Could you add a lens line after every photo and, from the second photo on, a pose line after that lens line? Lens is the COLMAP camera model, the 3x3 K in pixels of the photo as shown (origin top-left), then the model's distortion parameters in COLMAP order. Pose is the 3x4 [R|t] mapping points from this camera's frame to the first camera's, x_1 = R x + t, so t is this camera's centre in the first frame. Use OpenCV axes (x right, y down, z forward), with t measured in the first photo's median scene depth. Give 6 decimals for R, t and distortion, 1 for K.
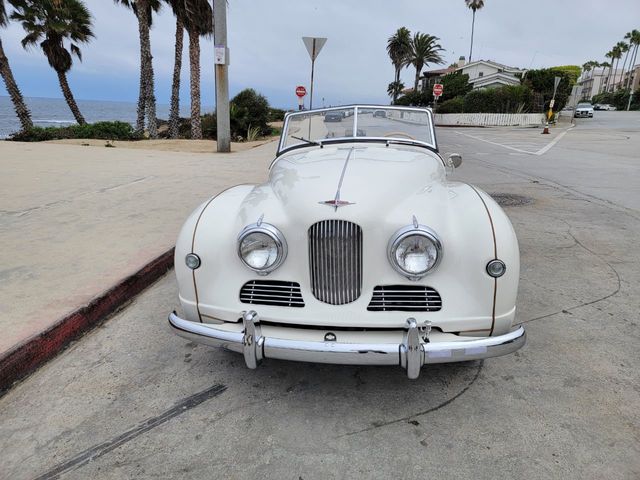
lens RADIAL K [[442.8, 0, 317.2], [0, 442.8, 236.3], [0, 0, 1]] dist [0.091994, -0.082685]
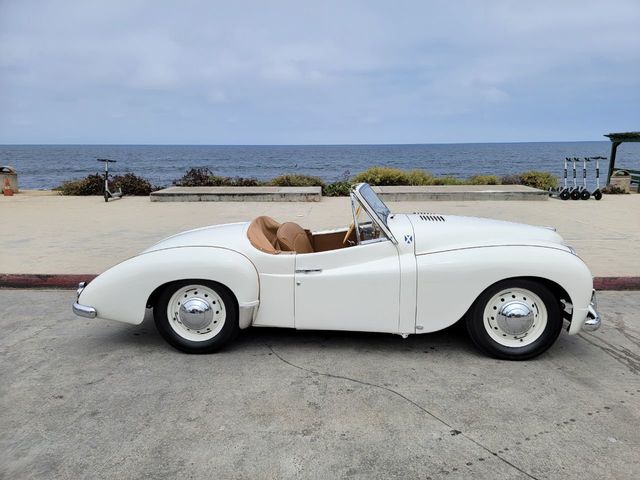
lens RADIAL K [[442.8, 0, 327.4], [0, 442.8, 236.7], [0, 0, 1]] dist [0.091994, -0.082685]
pose [[0.100780, 0.160969, -0.981801, 0.164747], [-0.258325, 0.957214, 0.130421, -0.029553], [0.960787, 0.240480, 0.138050, 0.070998]]
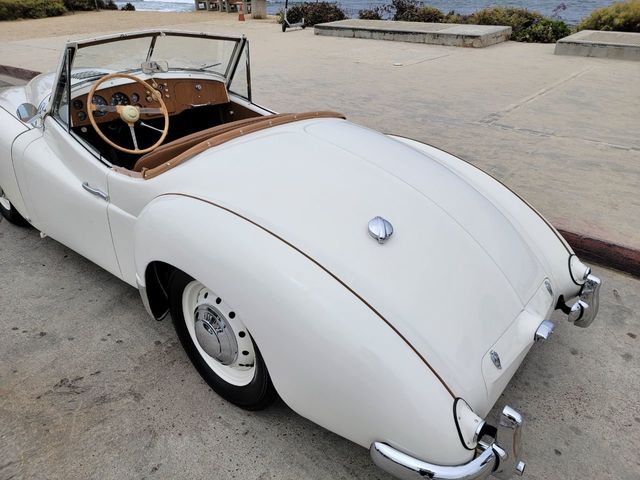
lens RADIAL K [[442.8, 0, 313.1], [0, 442.8, 237.6], [0, 0, 1]] dist [0.091994, -0.082685]
pose [[-0.554278, 0.396186, -0.731992, 0.093200], [-0.231154, 0.771581, 0.592648, -0.077489], [0.799590, 0.497694, -0.336091, 0.238175]]
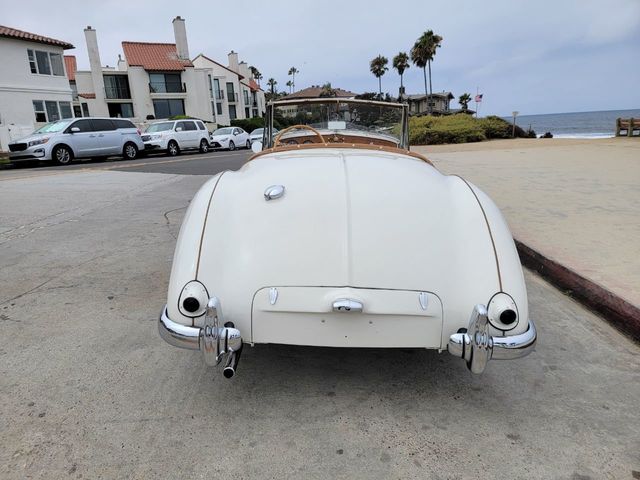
lens RADIAL K [[442.8, 0, 316.9], [0, 442.8, 243.1], [0, 0, 1]] dist [0.091994, -0.082685]
pose [[-0.992951, 0.035879, -0.112965, 0.040650], [-0.025225, 0.867279, 0.497182, -0.077174], [0.115811, 0.496527, -0.860261, 0.305838]]
